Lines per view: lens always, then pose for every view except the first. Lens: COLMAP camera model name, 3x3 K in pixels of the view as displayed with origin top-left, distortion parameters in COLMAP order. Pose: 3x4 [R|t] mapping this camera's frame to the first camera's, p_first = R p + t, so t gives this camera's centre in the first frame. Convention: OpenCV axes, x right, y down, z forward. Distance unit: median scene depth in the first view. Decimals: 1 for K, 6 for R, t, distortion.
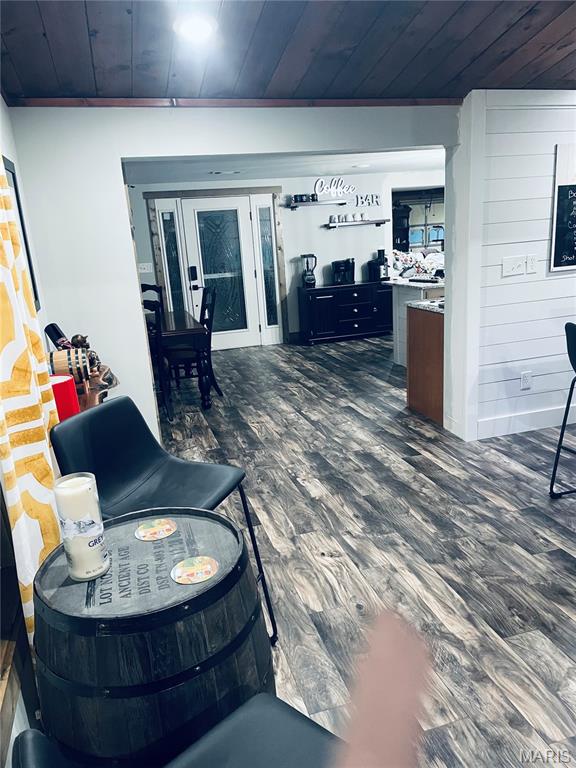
lens RADIAL K [[580.5, 0, 287.0], [0, 580.5, 383.9], [0, 0, 1]] dist [0.056541, -0.071787]
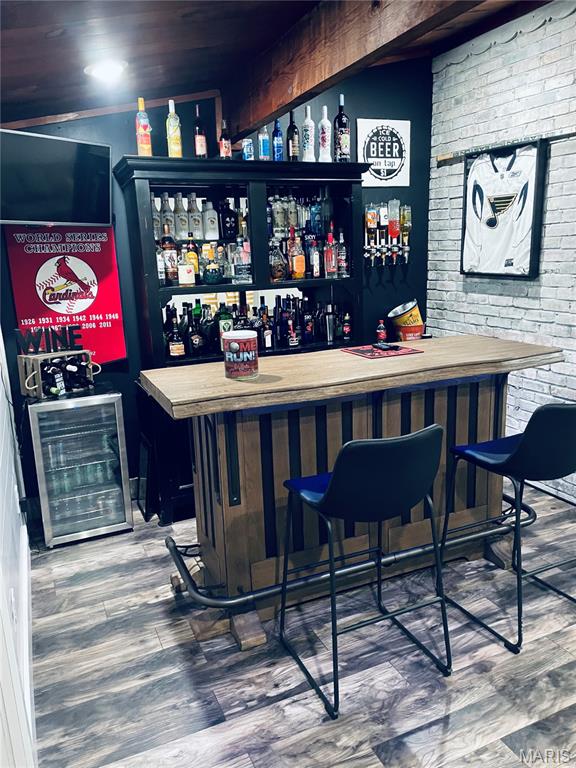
lens RADIAL K [[580.5, 0, 288.3], [0, 580.5, 383.6], [0, 0, 1]] dist [0.056541, -0.071787]
pose [[-0.131187, -0.140350, 0.981372, -0.122884], [0.298509, 0.938392, 0.174107, -0.323856], [-0.945348, 0.315790, -0.081209, 1.239887]]
